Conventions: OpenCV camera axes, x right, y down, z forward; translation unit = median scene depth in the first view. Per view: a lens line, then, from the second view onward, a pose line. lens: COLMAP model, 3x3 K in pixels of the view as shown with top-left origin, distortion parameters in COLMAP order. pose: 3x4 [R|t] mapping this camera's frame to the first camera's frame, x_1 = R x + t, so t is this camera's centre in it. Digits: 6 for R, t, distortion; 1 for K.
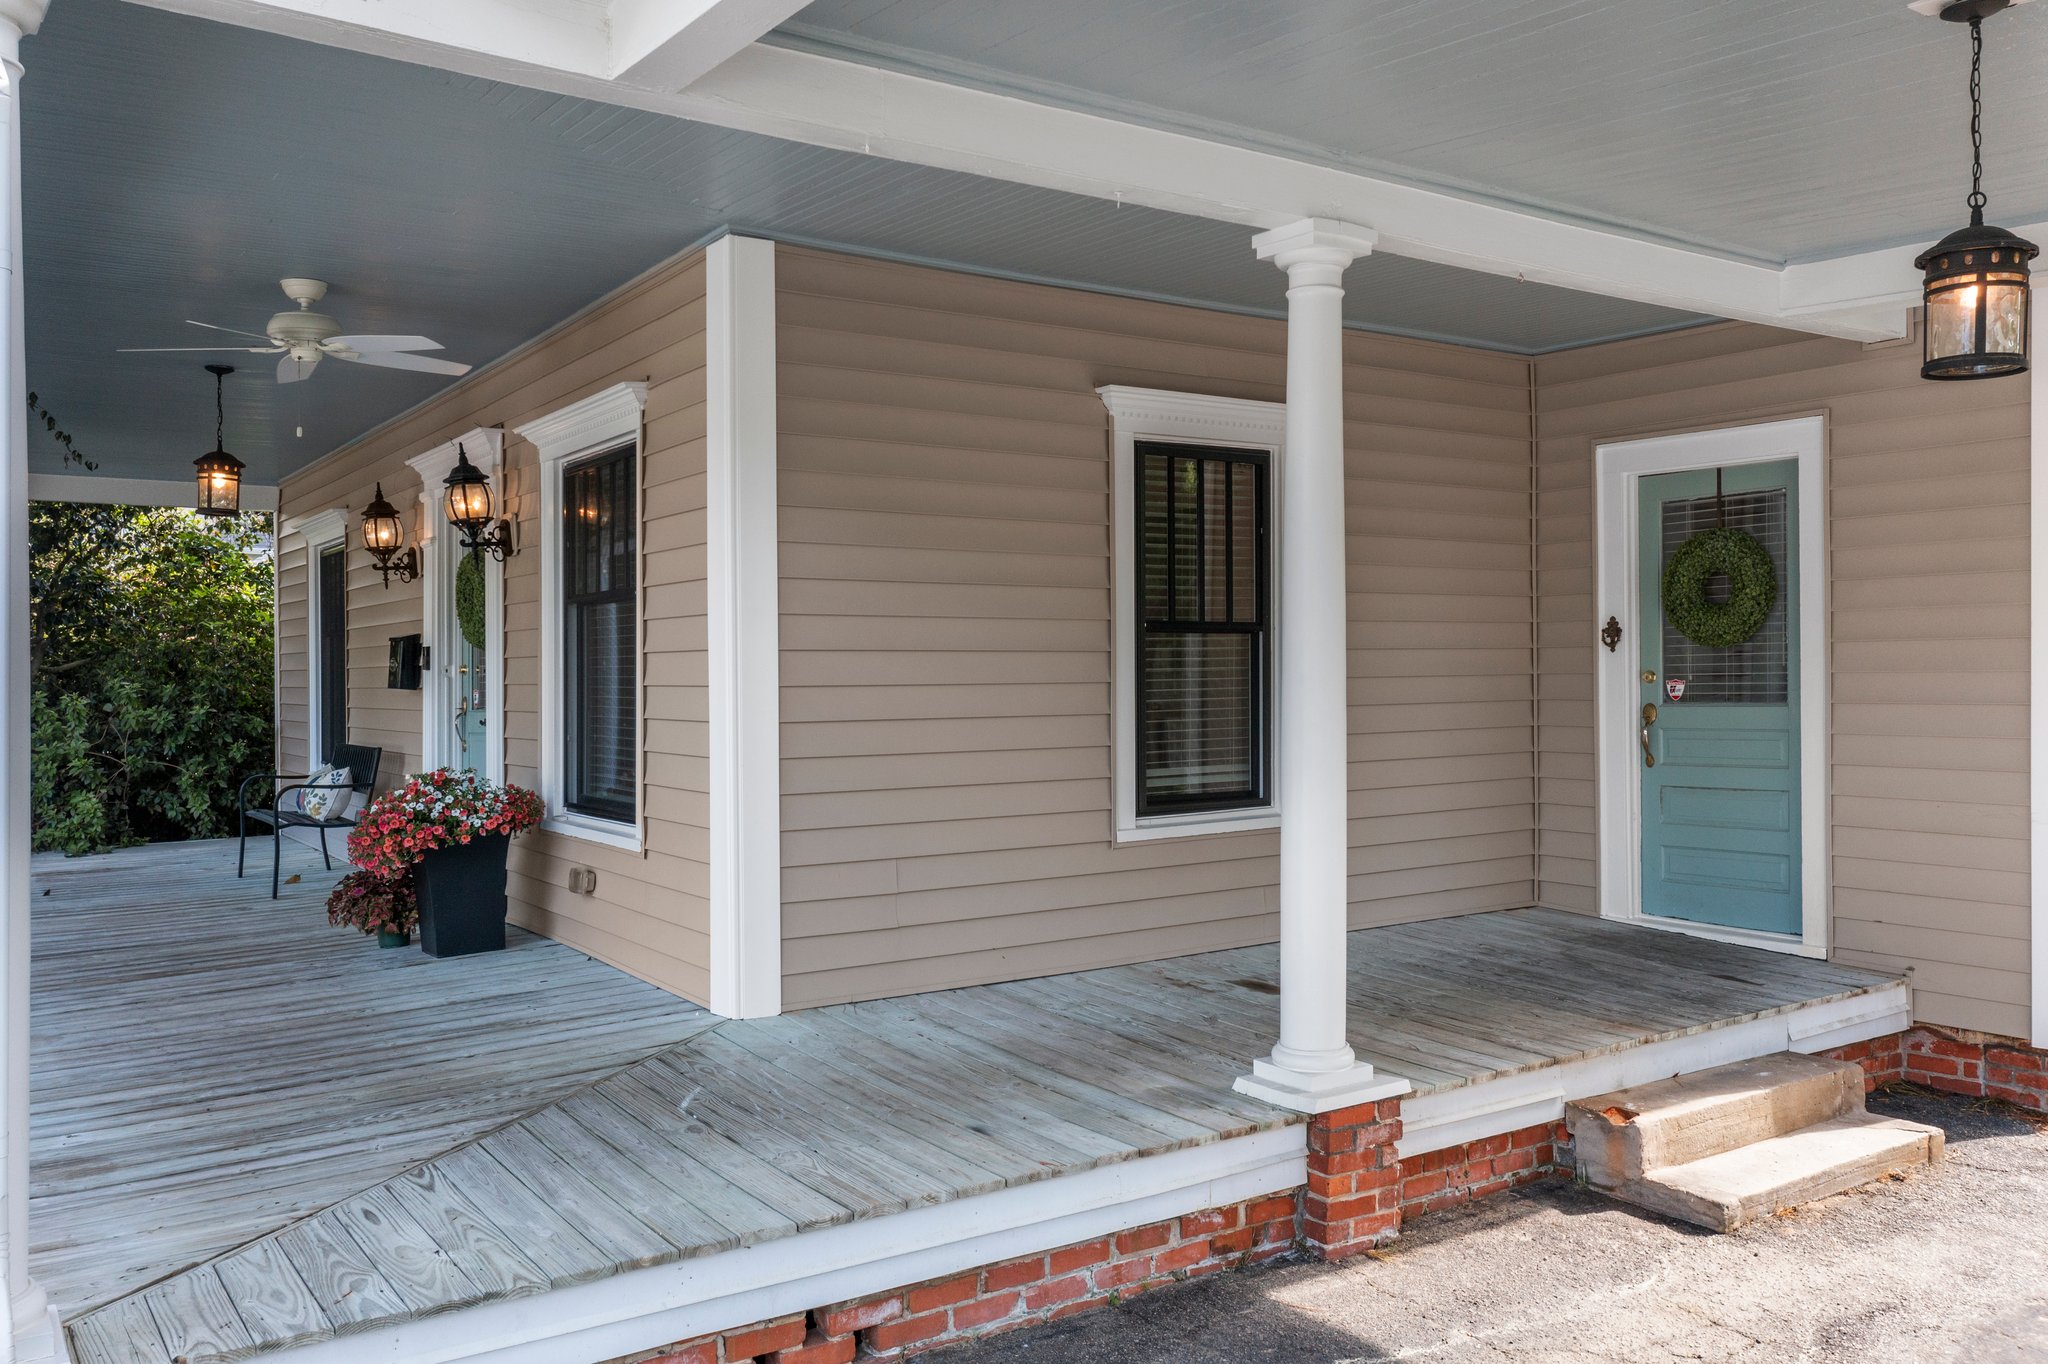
lens RADIAL K [[1632.7, 0, 1024.5], [0, 1632.7, 665.7], [0, 0, 1]] dist [-0.002990, 0.001977]
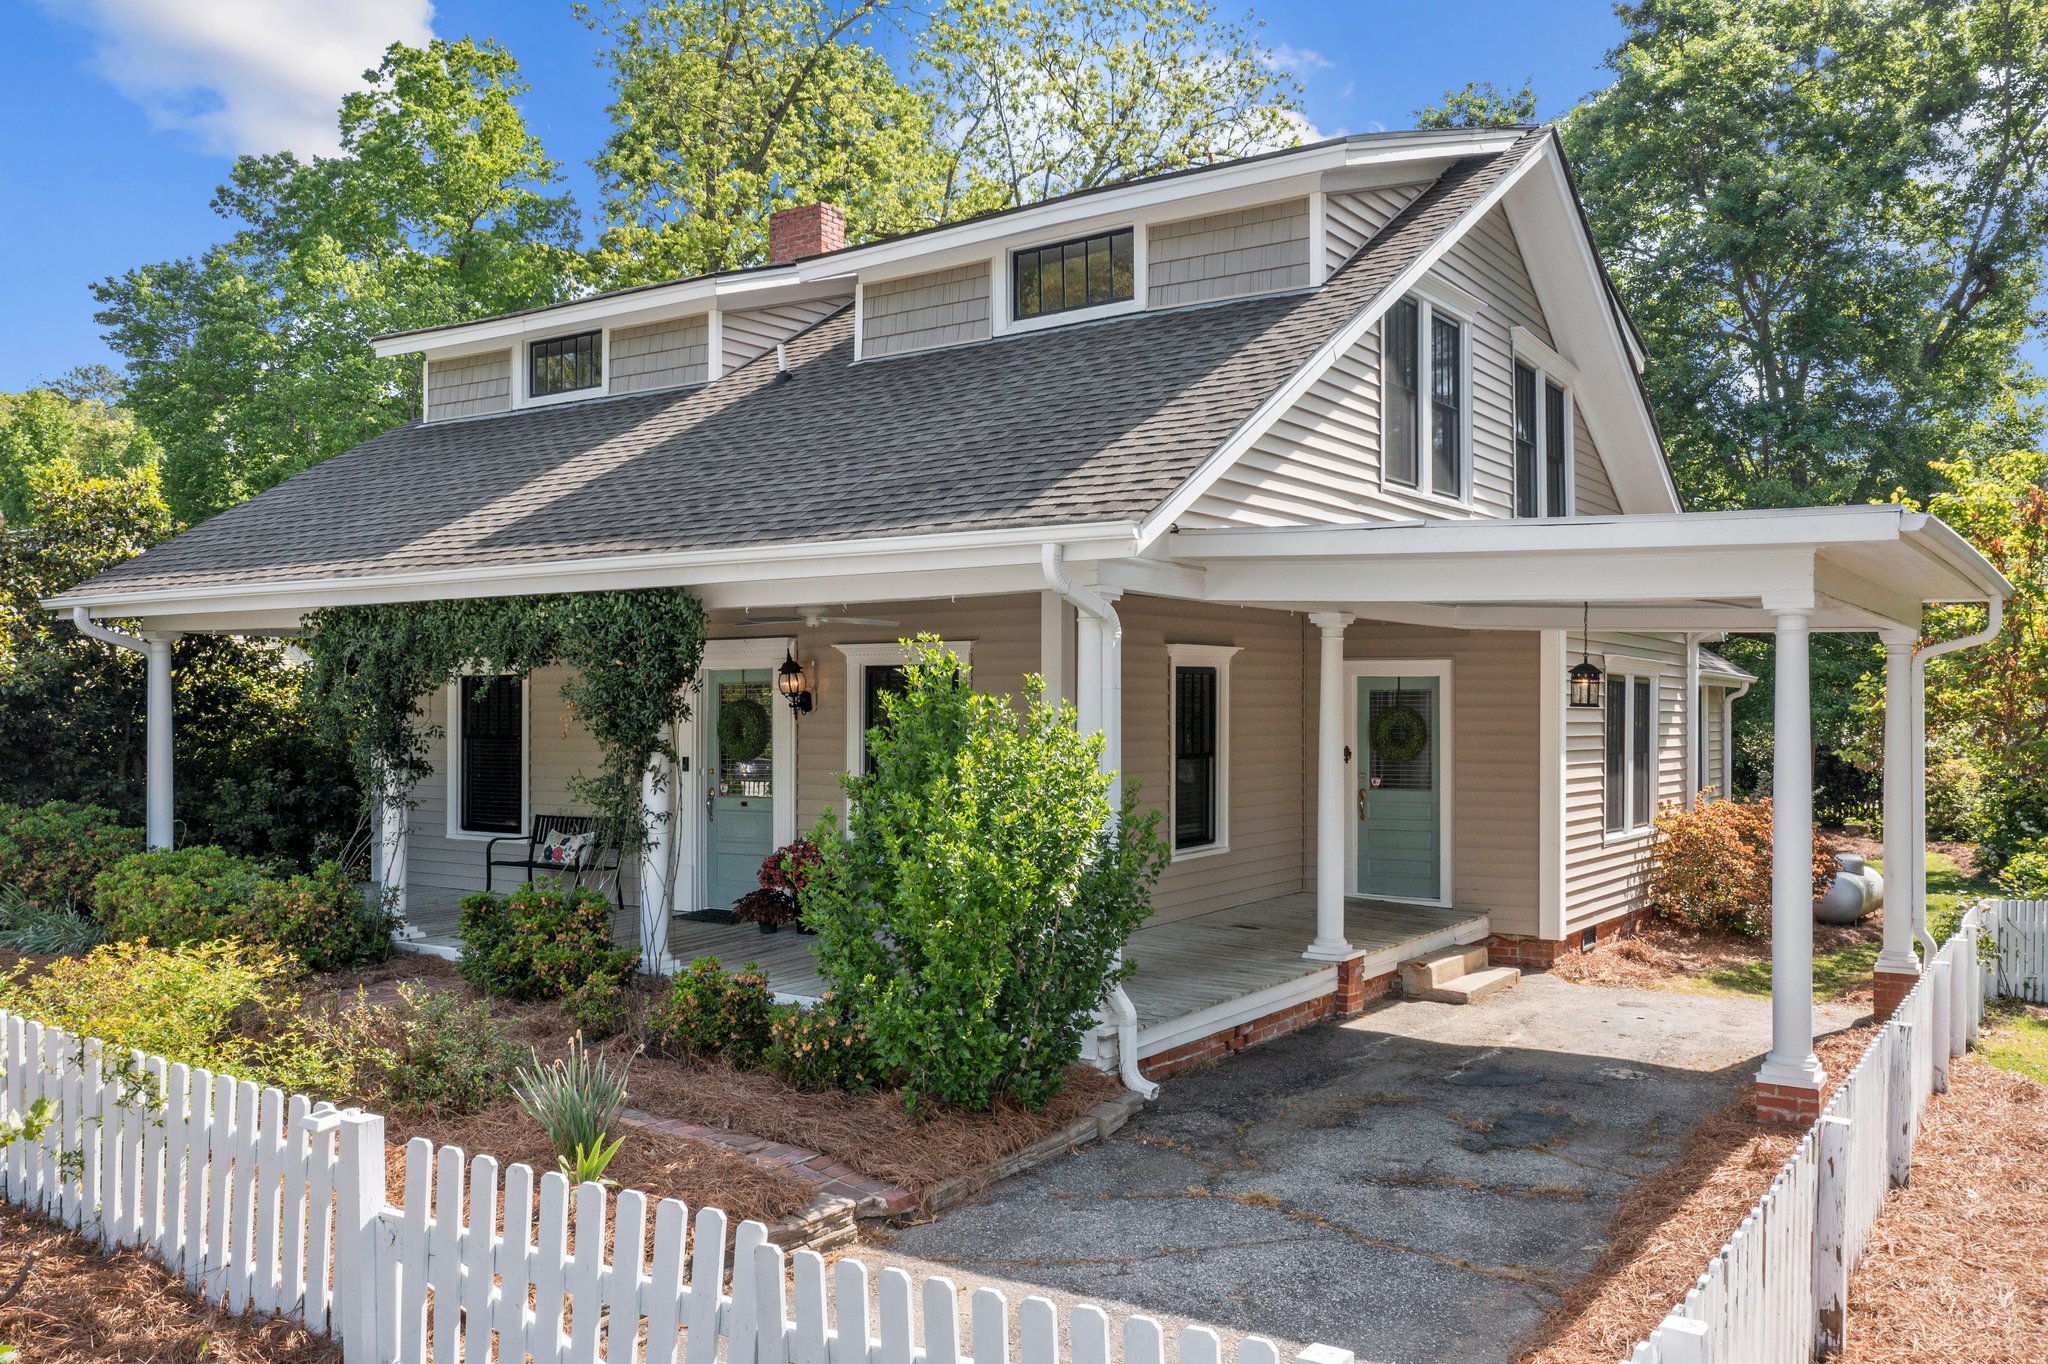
lens RADIAL K [[1643.9, 0, 1024.0], [0, 1643.9, 682.0], [0, 0, 1]] dist [-0.007055, 0.016872]
pose [[0.931243, 0.015449, 0.364071, -1.076835], [-0.010961, 0.999836, -0.014390, -0.107839], [-0.364233, 0.009410, 0.931260, -1.072083]]
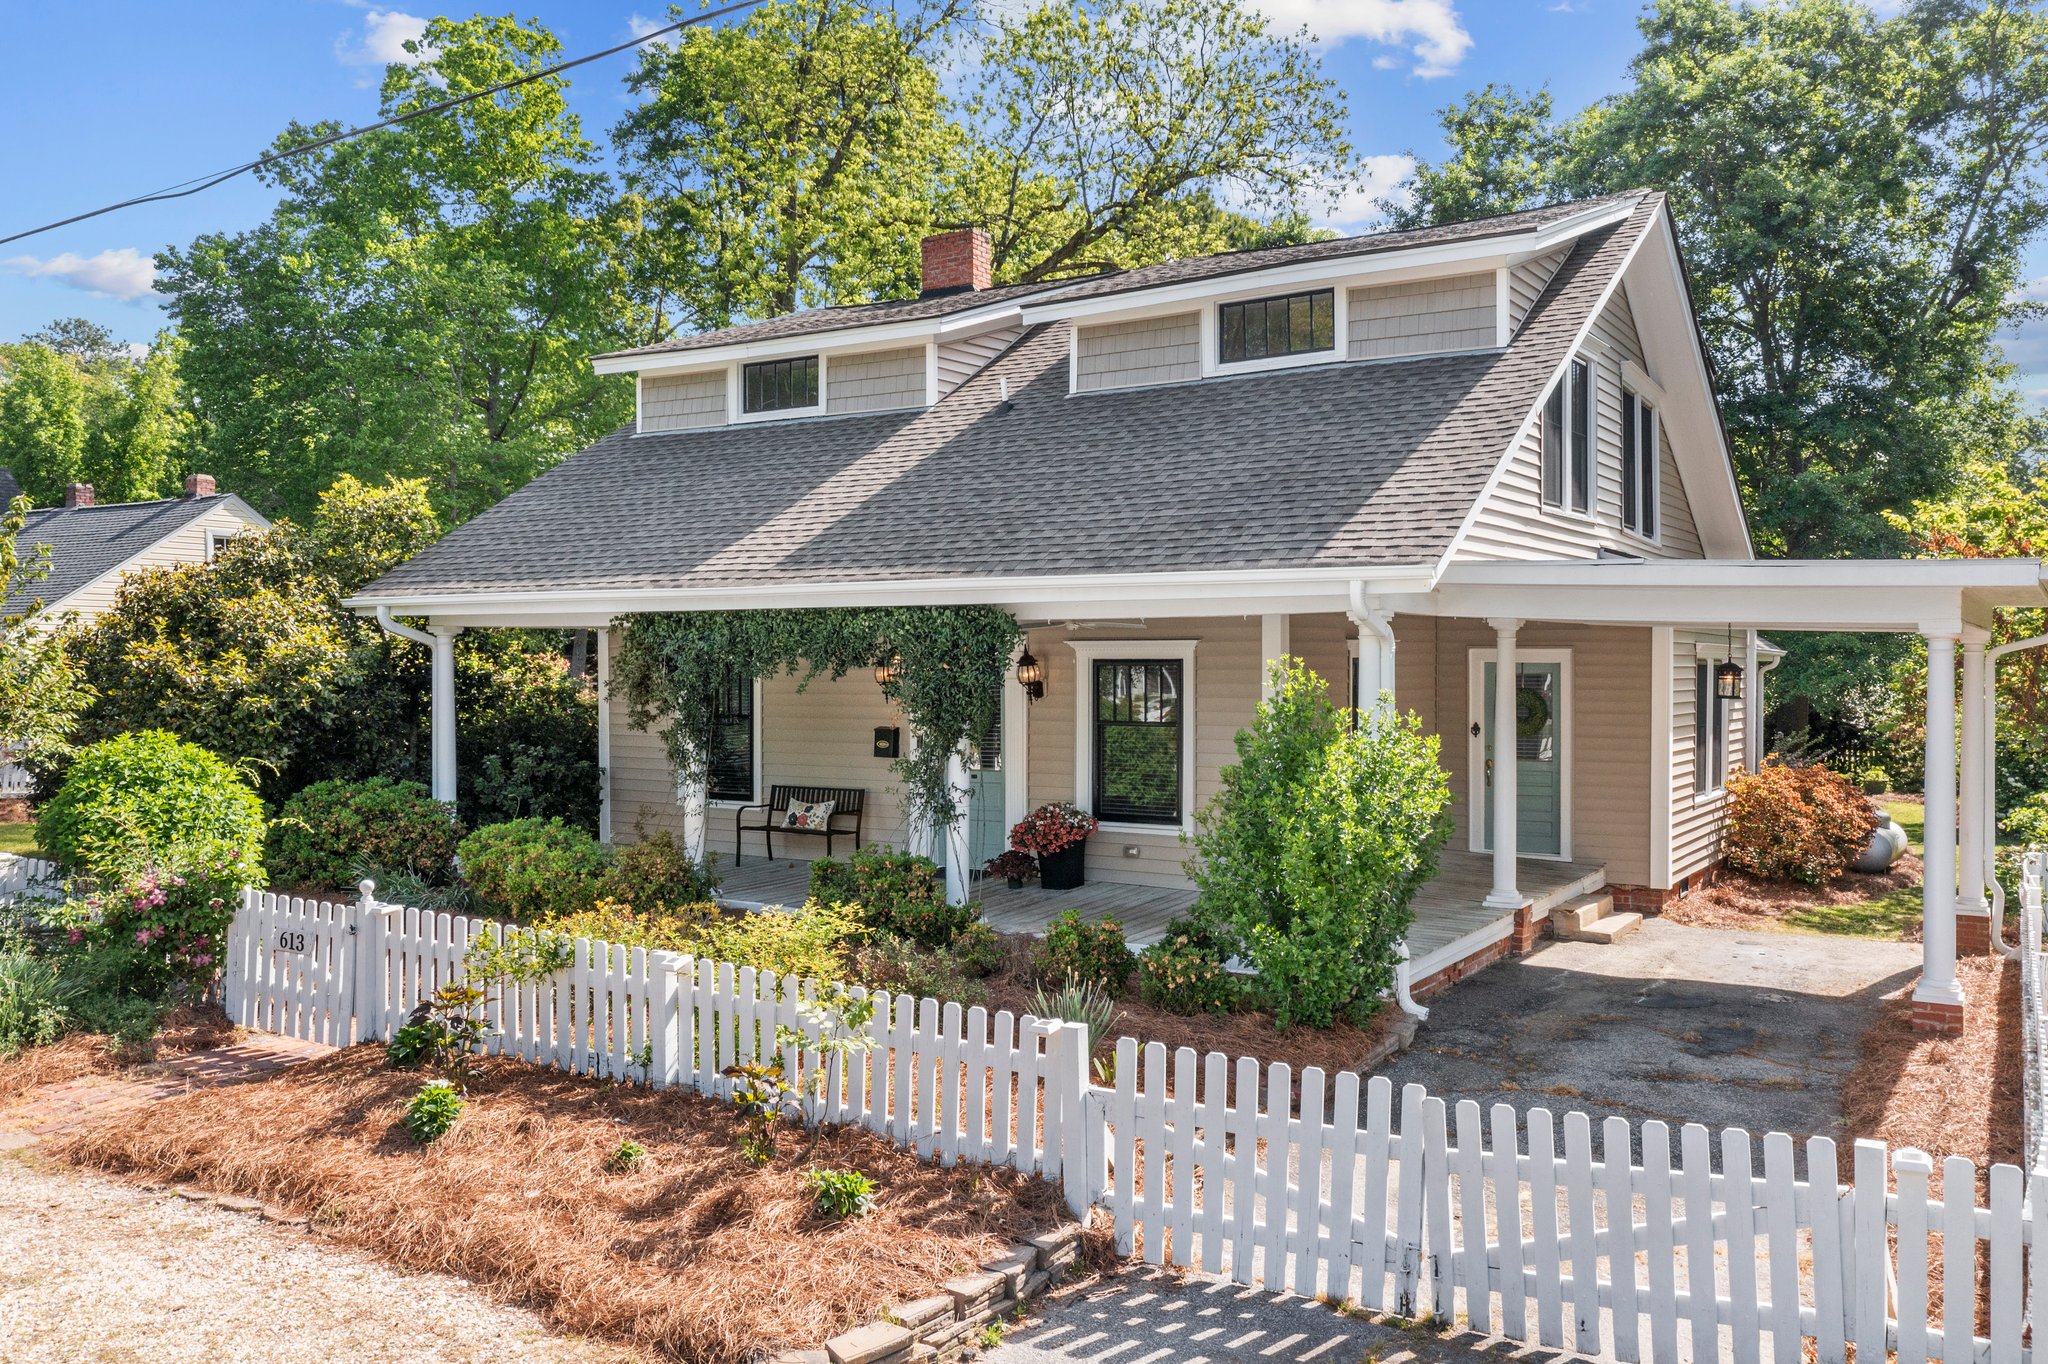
lens RADIAL K [[1632.7, 0, 1024.5], [0, 1632.7, 665.7], [0, 0, 1]] dist [-0.002990, 0.001977]
pose [[0.919518, 0.005434, 0.393010, -1.650068], [-0.008687, 0.999941, 0.006499, -0.173184], [-0.392952, -0.009390, 0.919511, -1.278521]]
